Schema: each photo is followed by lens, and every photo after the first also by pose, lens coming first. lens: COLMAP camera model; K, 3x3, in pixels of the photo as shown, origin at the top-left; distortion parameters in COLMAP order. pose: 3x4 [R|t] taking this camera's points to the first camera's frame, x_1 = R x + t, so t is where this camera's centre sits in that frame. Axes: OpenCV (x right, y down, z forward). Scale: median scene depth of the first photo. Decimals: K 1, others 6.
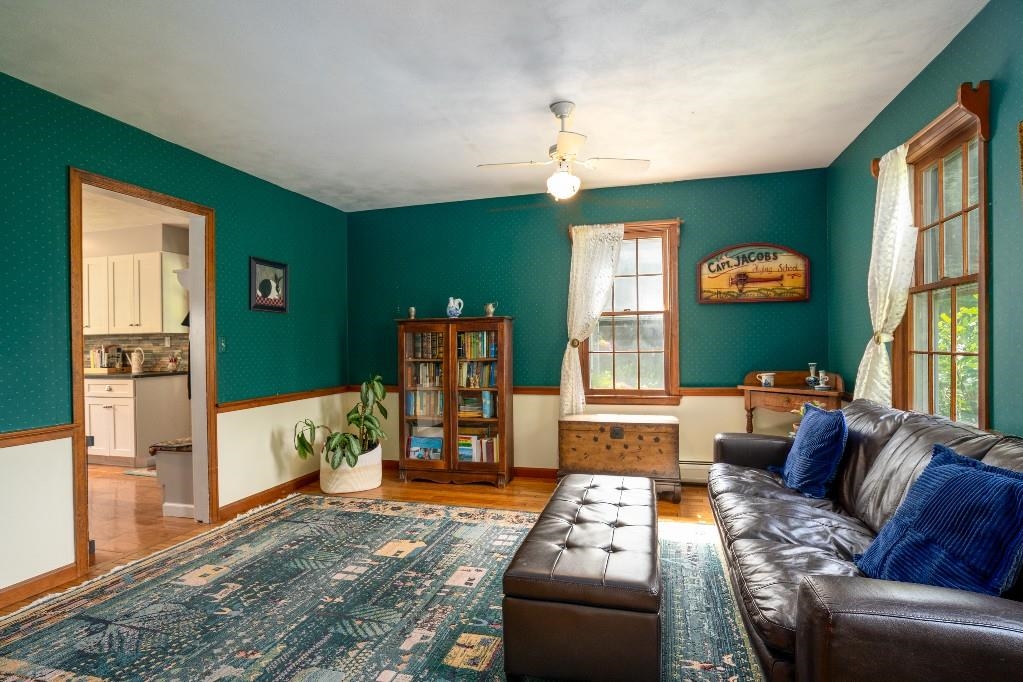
lens RADIAL K [[514.4, 0, 505.3], [0, 514.4, 347.9], [0, 0, 1]] dist [-0.019842, 0.003012]
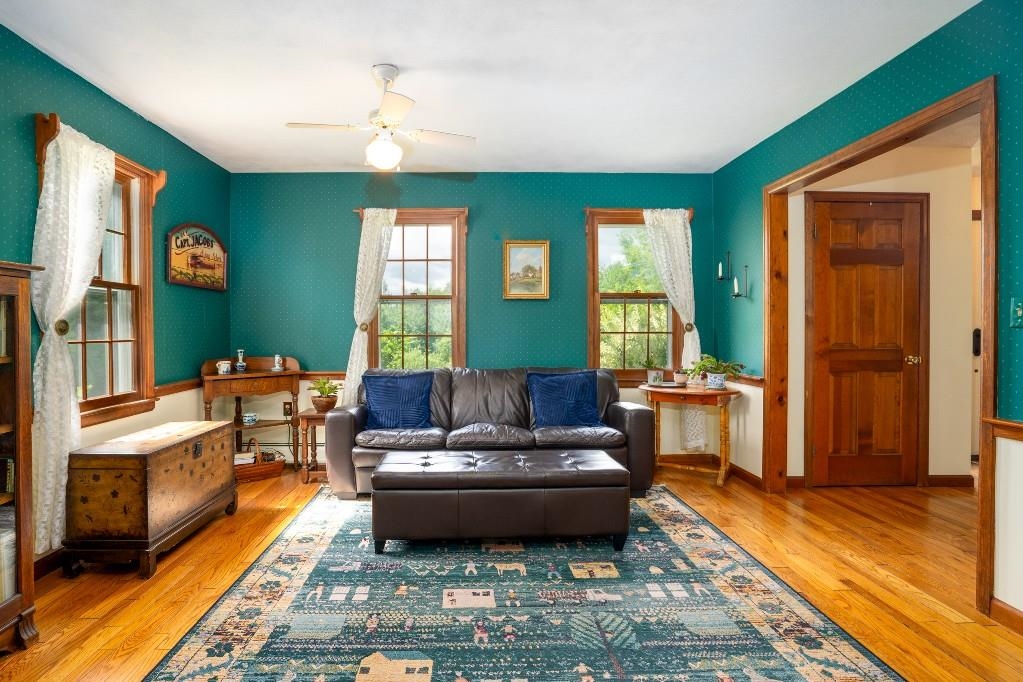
lens RADIAL K [[484.5, 0, 507.0], [0, 484.5, 337.7], [0, 0, 1]] dist [-0.021717, 0.000147]
pose [[-0.297279, 0.004385, 0.954781, -0.521557], [0.008288, 0.999964, -0.002012, 0.008772], [-0.954755, 0.007315, -0.297304, 0.711535]]
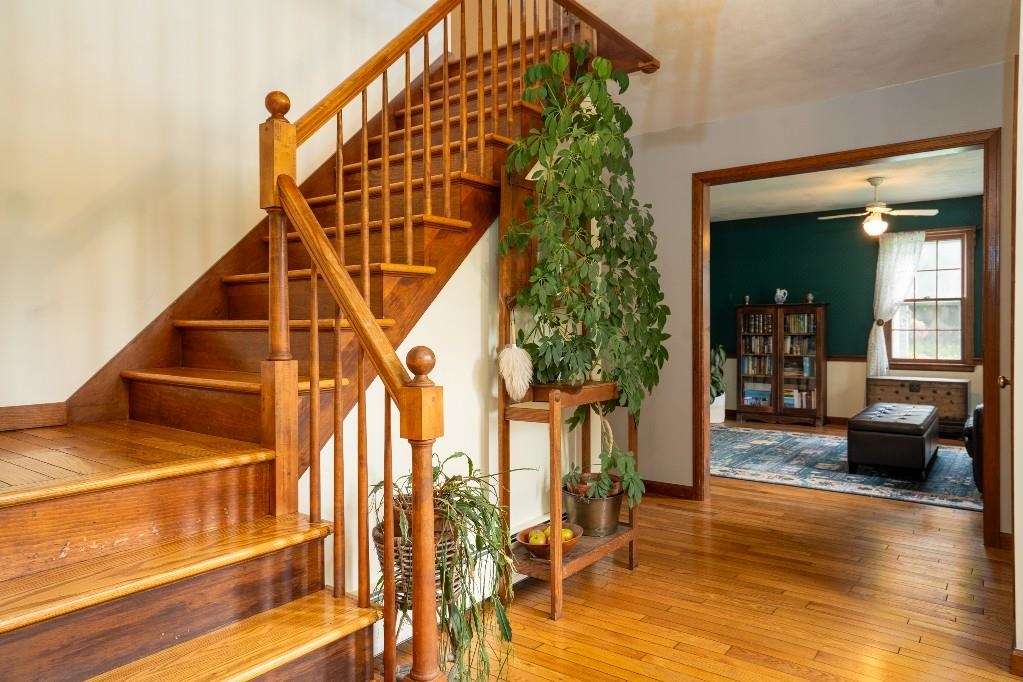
lens RADIAL K [[681.1, 0, 510.8], [0, 681.1, 331.3], [0, 0, 1]] dist [0.024504, 0.003764]
pose [[0.939208, 0.011338, -0.343163, -0.154666], [-0.008895, 0.999923, 0.008690, 0.006352], [0.343235, -0.005109, 0.939236, -1.006769]]
